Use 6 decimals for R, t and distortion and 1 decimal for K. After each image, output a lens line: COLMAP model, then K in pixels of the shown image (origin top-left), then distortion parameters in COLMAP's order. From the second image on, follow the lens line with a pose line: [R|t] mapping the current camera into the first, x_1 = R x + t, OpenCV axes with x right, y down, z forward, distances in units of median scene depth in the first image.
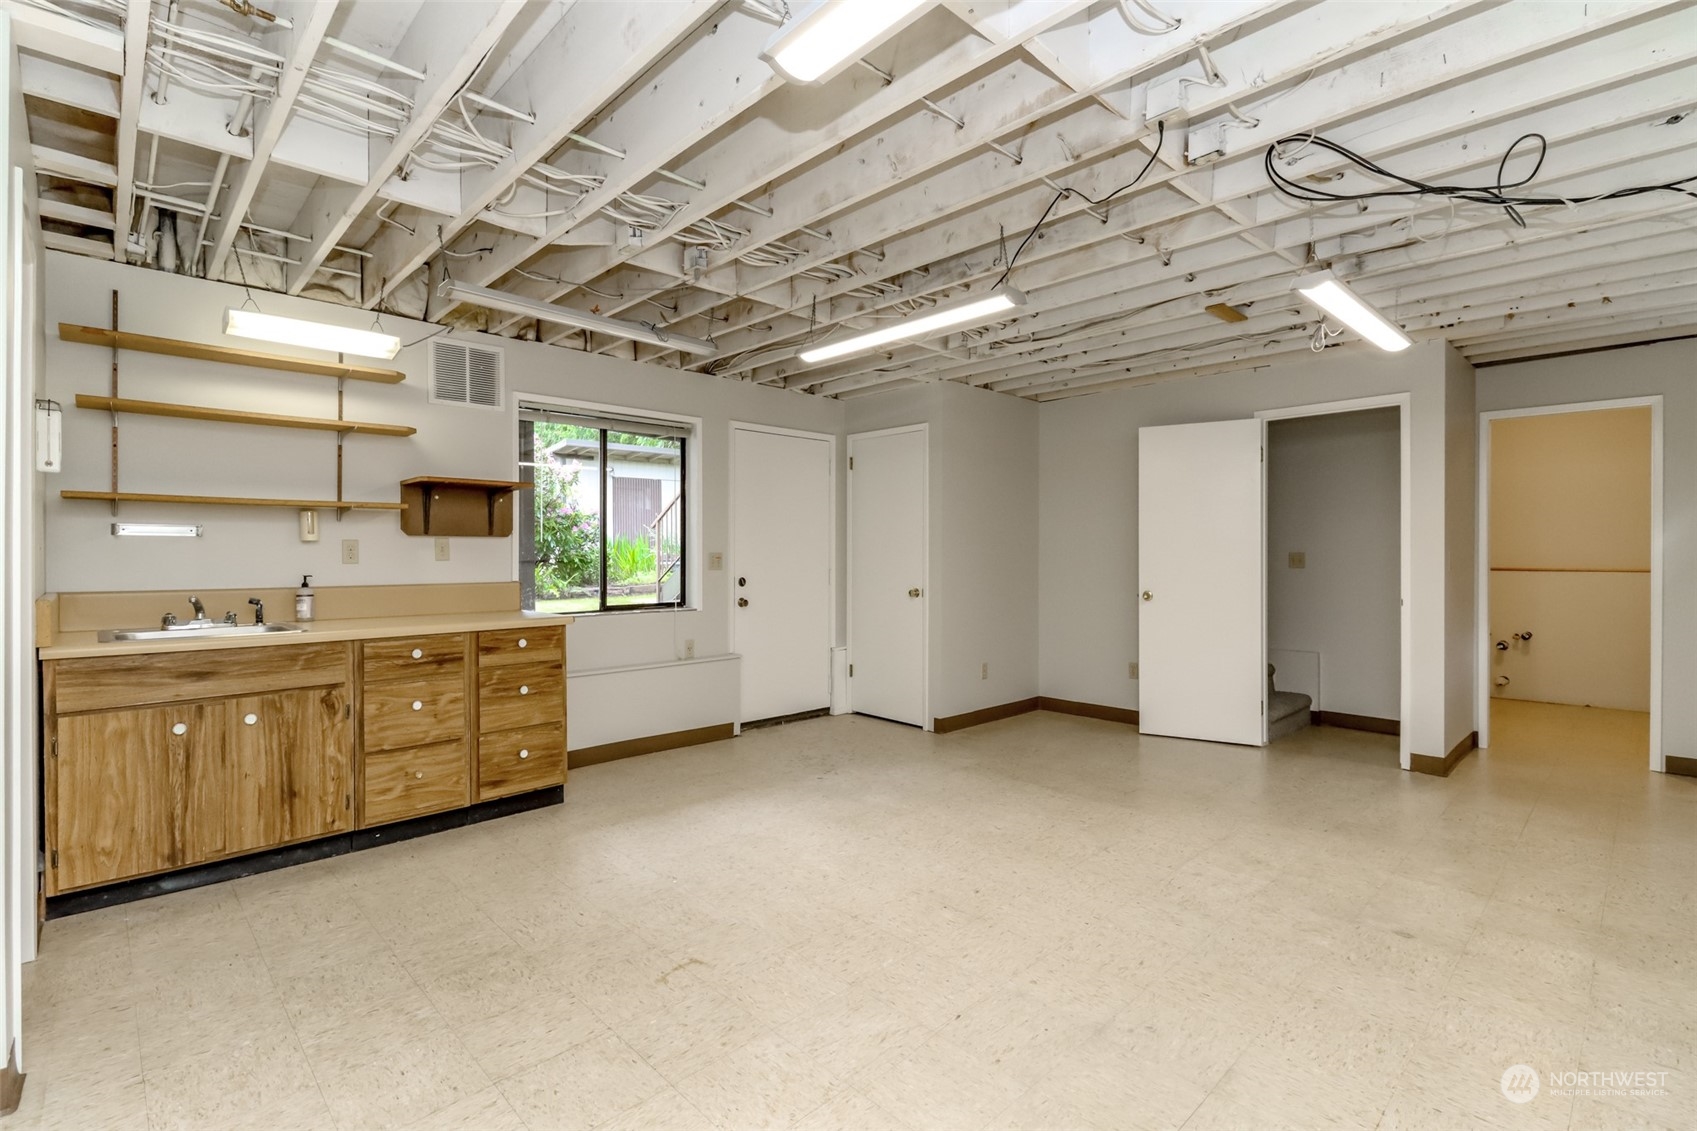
lens RADIAL K [[783.4, 0, 848.7], [0, 783.4, 556.7], [0, 0, 1]] dist [-0.000255, -0.000392]
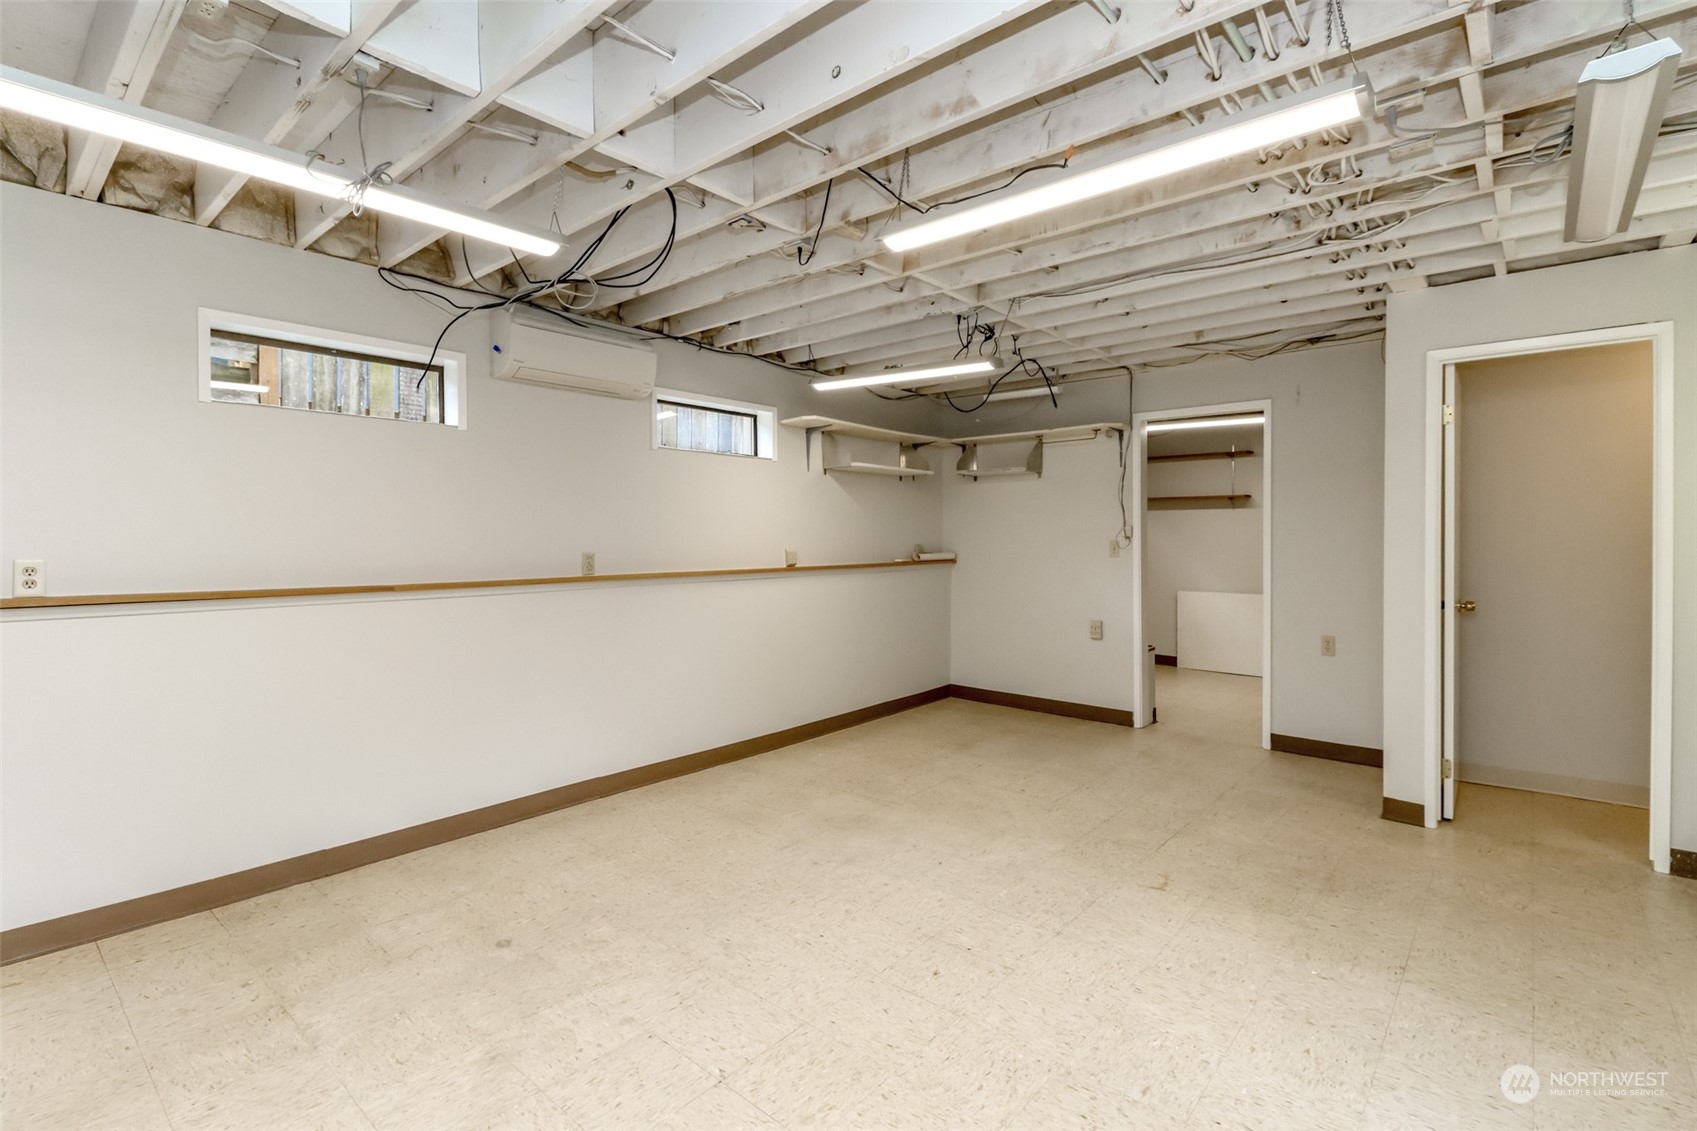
lens RADIAL K [[783.4, 0, 848.9], [0, 783.4, 554.8], [0, 0, 1]] dist [-0.000255, -0.000392]
pose [[-0.995717, 0.001752, -0.092440, 0.389961], [-0.001061, 0.999538, 0.030374, -0.037942], [0.092450, 0.030342, -0.995255, 2.122774]]
